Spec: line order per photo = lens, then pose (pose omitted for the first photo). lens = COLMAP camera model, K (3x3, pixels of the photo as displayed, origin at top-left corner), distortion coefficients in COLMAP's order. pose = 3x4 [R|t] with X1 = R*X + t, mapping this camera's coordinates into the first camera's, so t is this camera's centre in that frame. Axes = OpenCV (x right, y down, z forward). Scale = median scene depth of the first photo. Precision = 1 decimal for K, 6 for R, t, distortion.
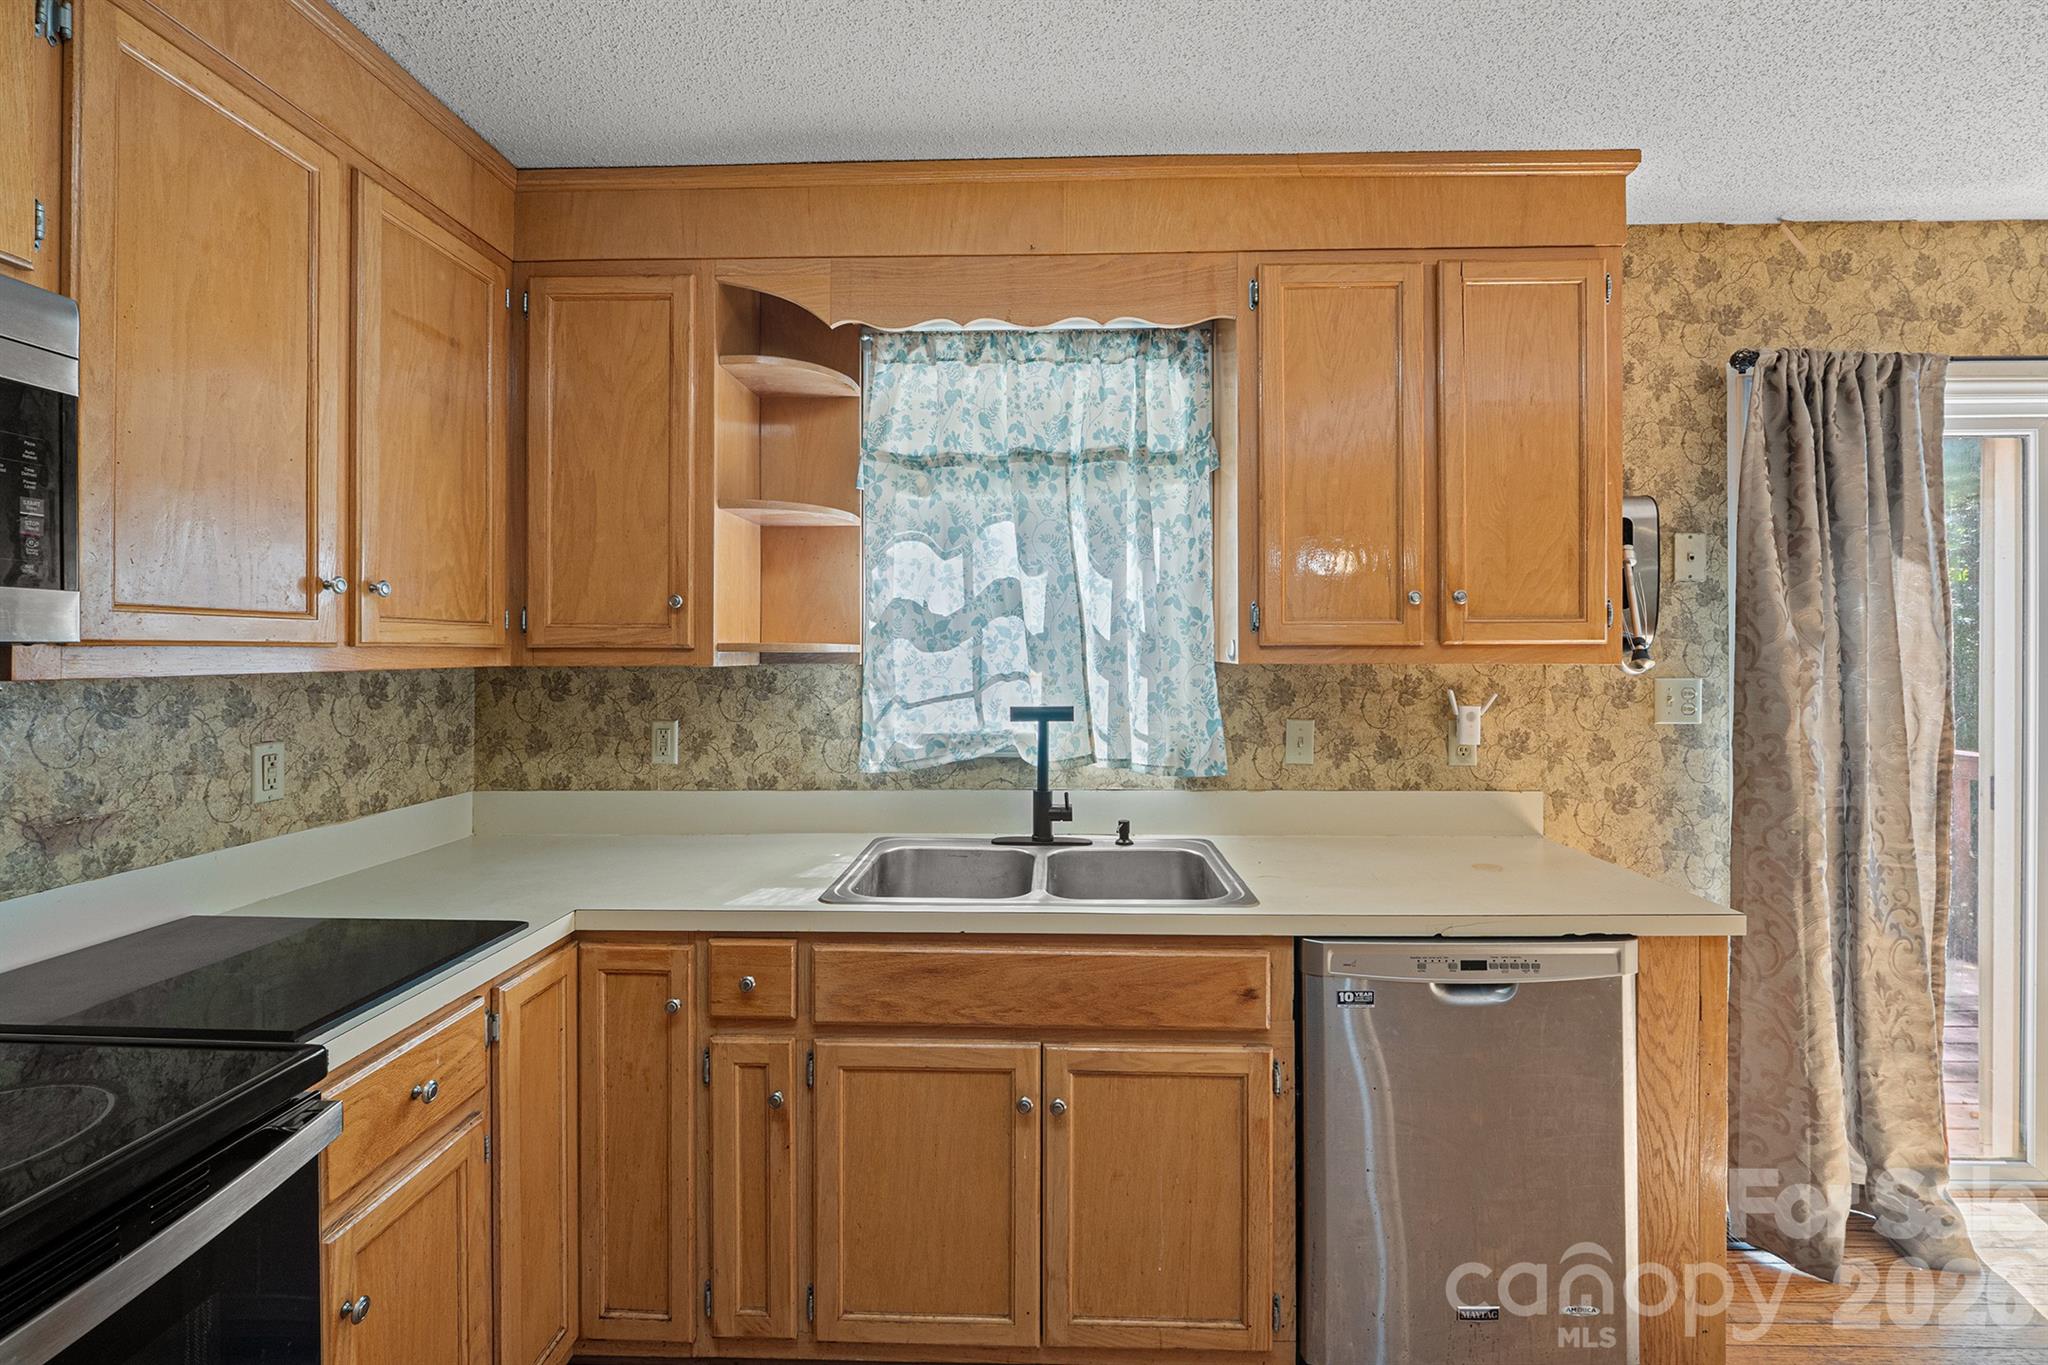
lens RADIAL K [[860.9, 0, 1029.7], [0, 860.9, 652.7], [0, 0, 1]] dist [-0.008460, -0.000492]
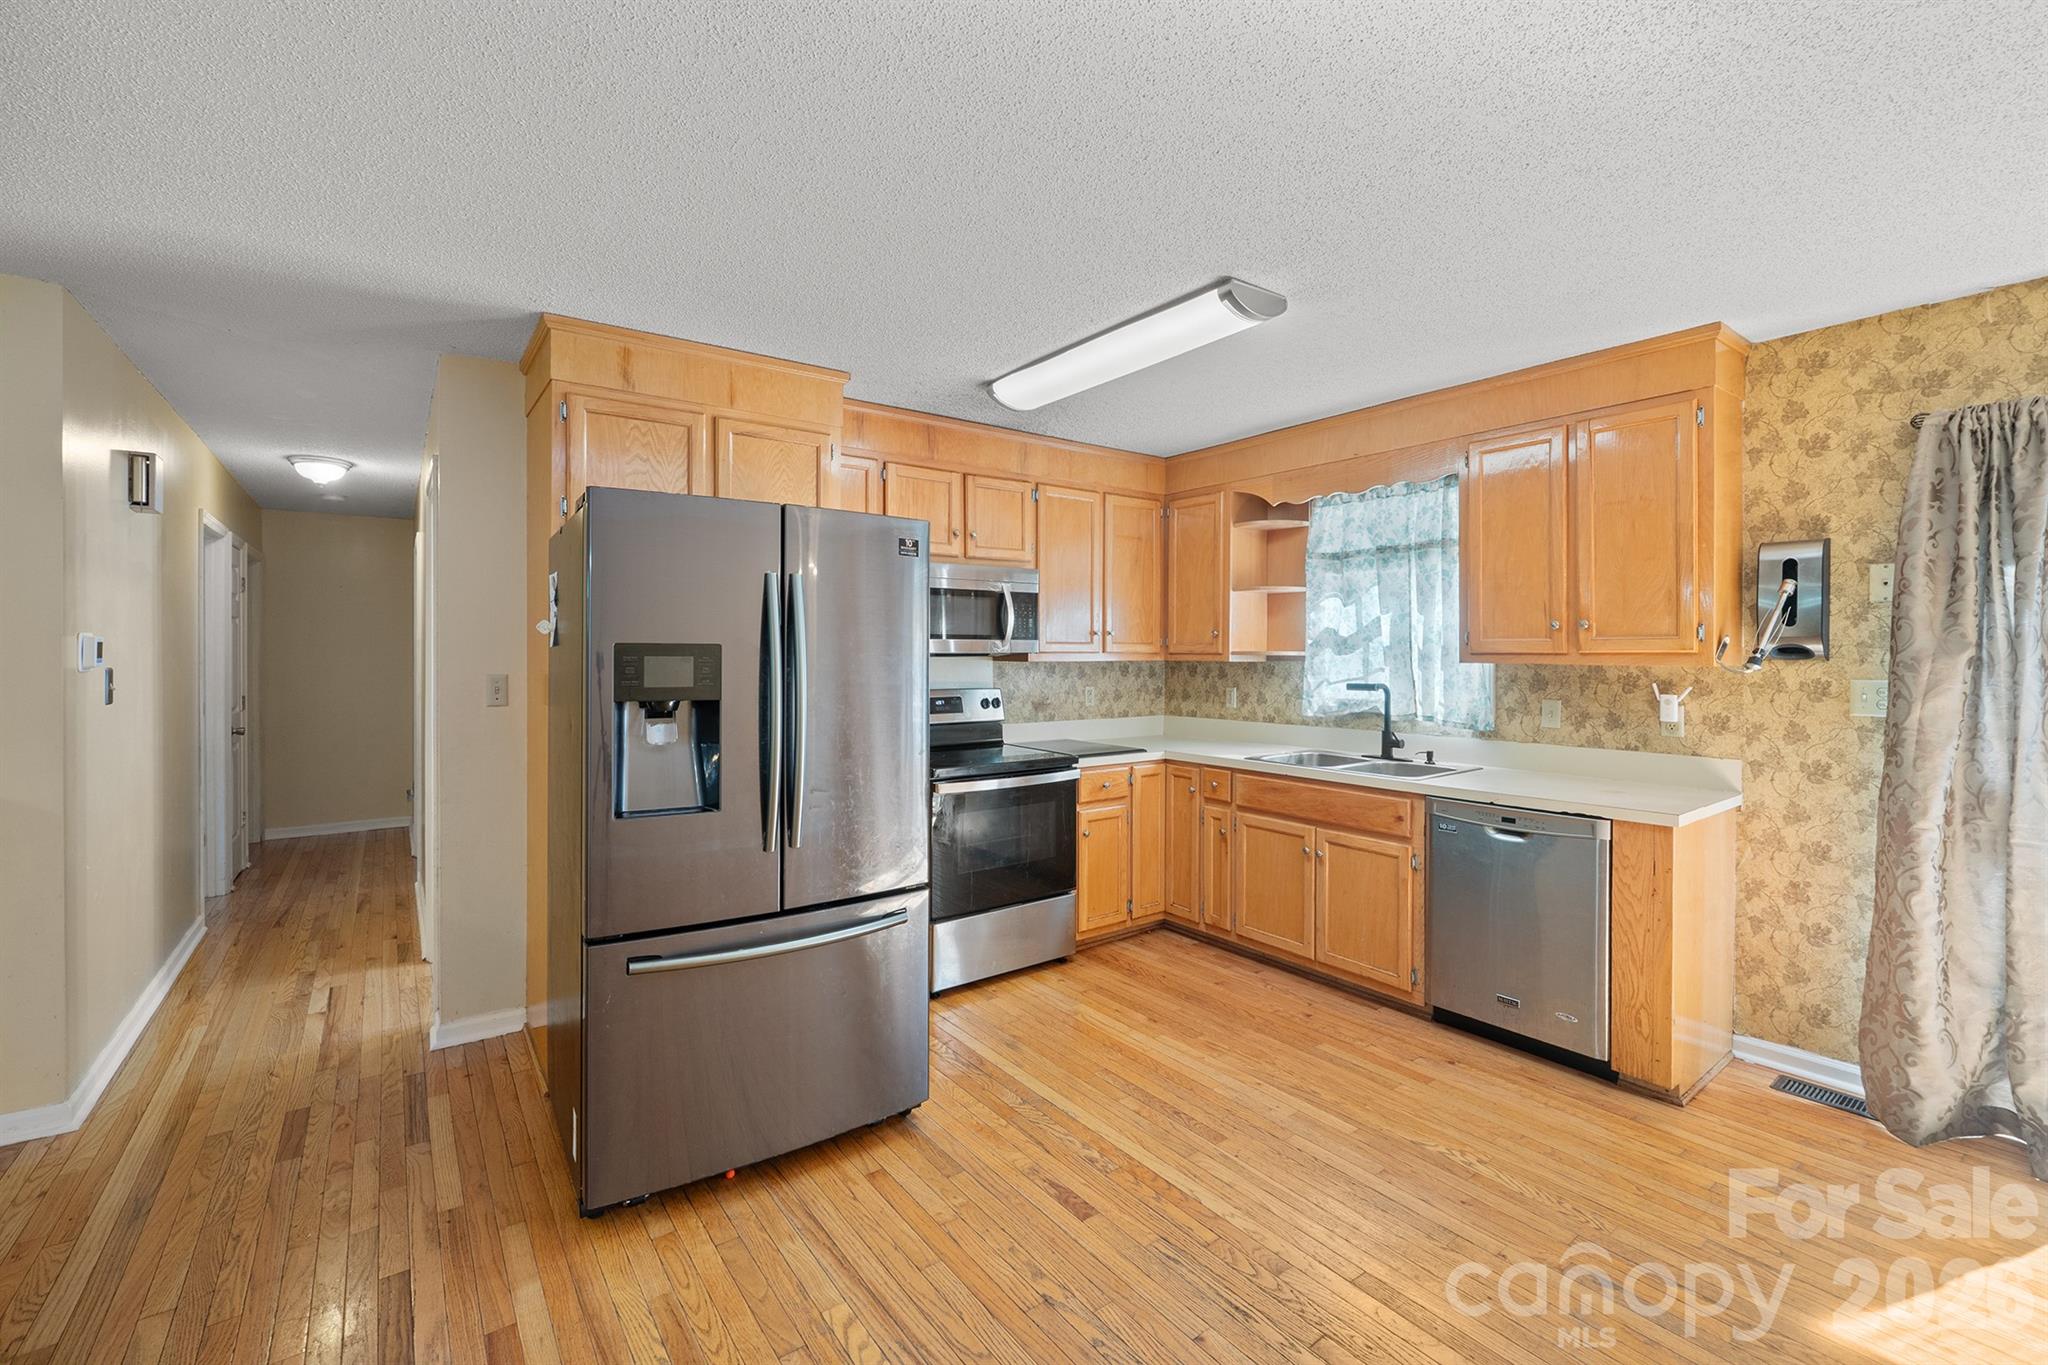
lens RADIAL K [[860.9, 0, 1023.4], [0, 860.9, 658.7], [0, 0, 1]] dist [-0.008460, -0.000492]
pose [[0.616573, 0.008471, -0.787252, 1.089715], [-0.002719, 0.999959, 0.008630, -0.009588], [0.787293, -0.003180, 0.616571, -0.837088]]
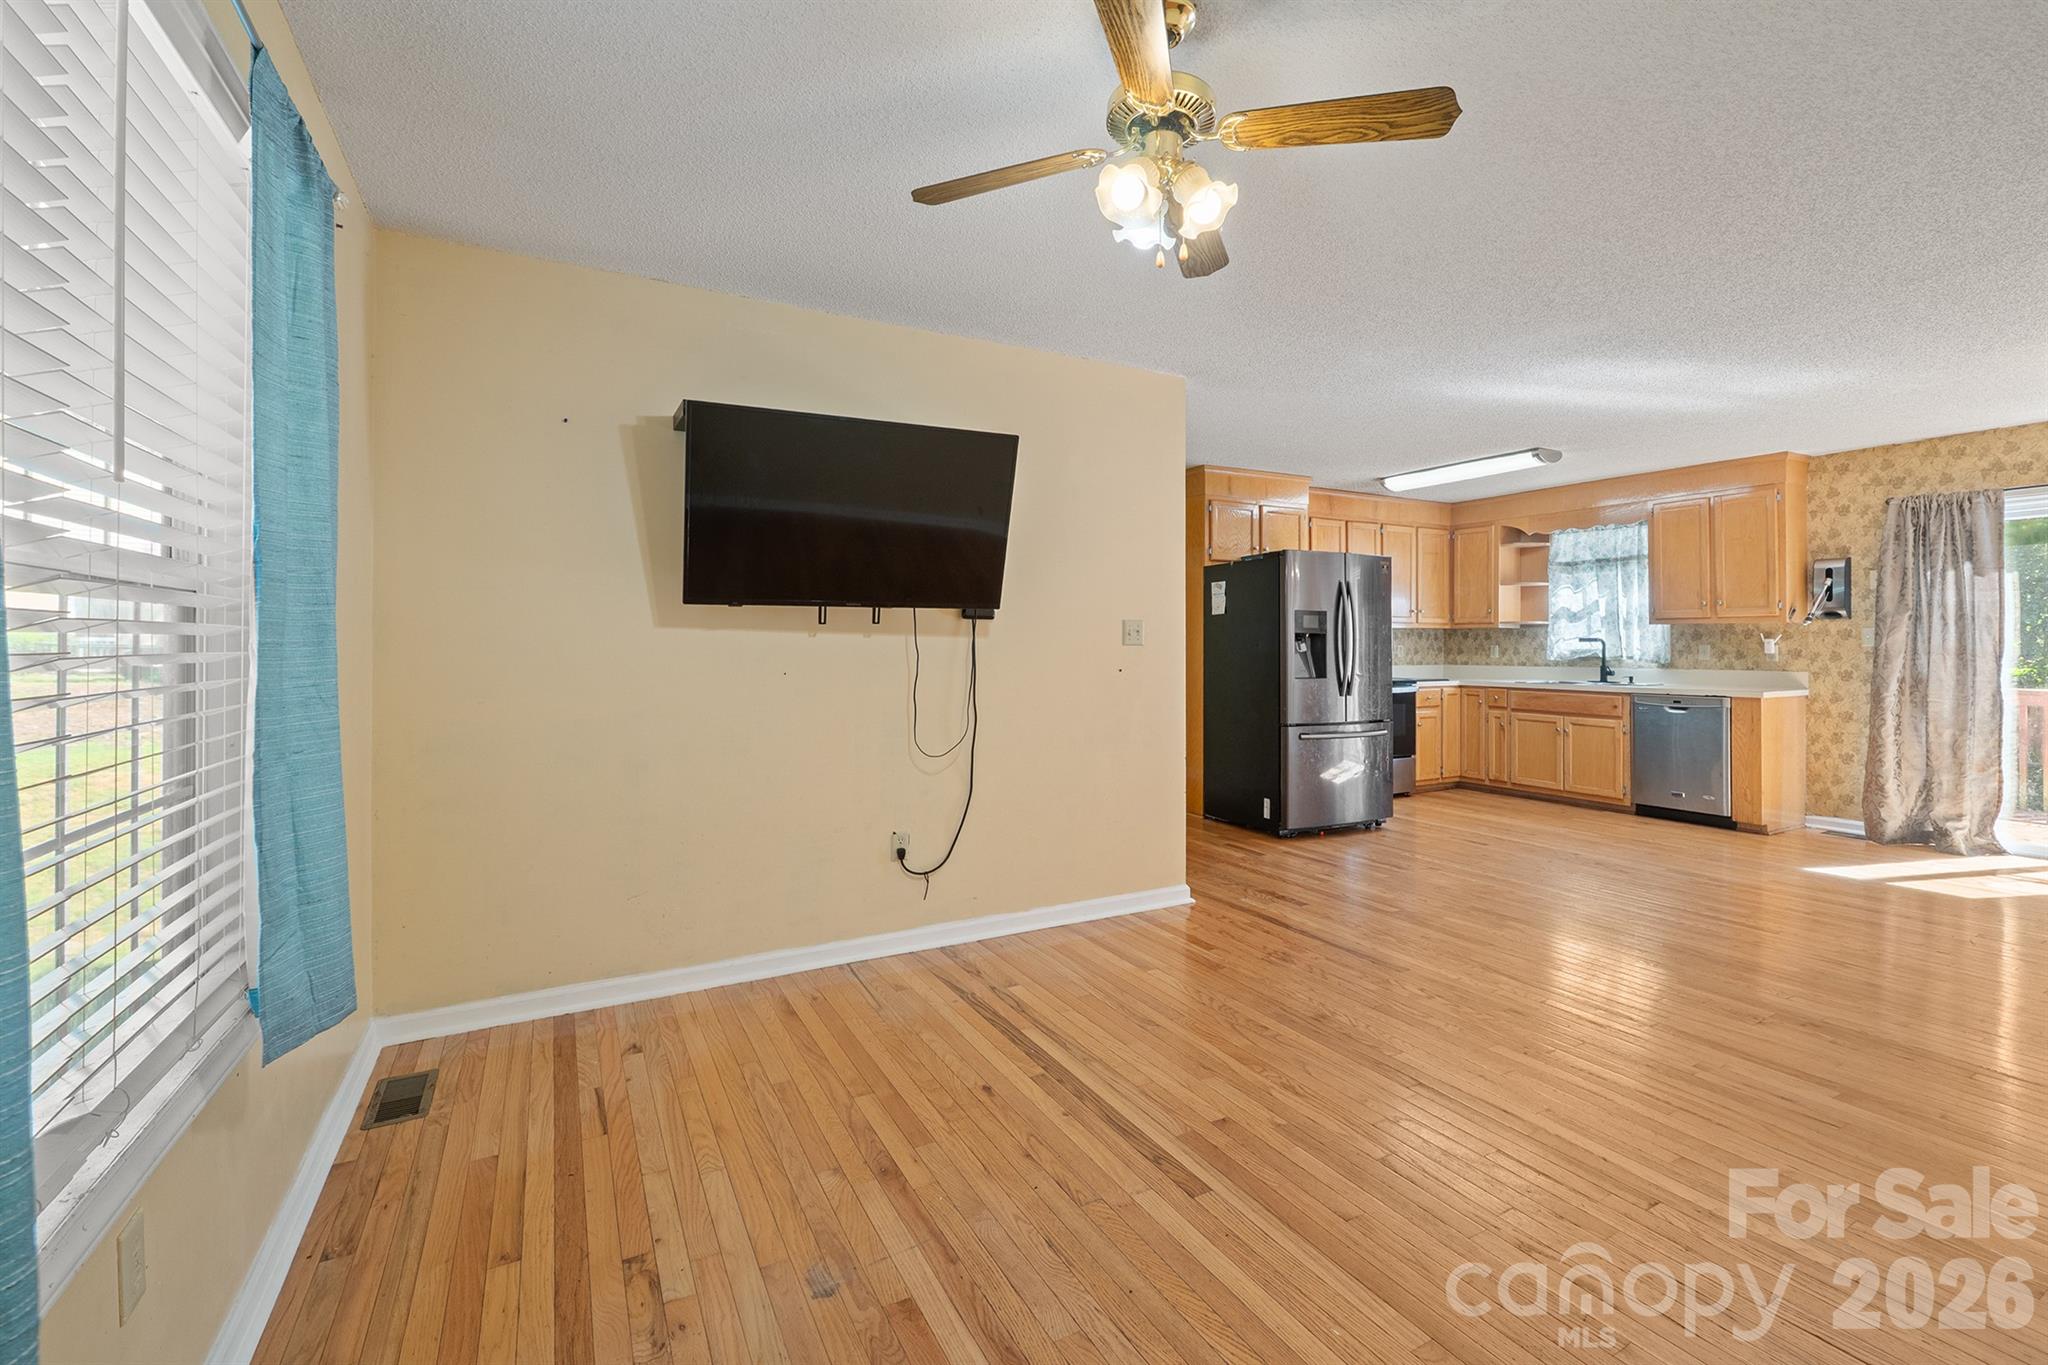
lens RADIAL K [[860.9, 0, 1052.5], [0, 860.9, 640.0], [0, 0, 1]] dist [-0.008460, -0.000492]
pose [[0.507724, -0.001800, -0.861518, 1.898426], [-0.000901, 0.999996, -0.002621, 0.082273], [0.861519, 0.002107, 0.507720, -2.627616]]
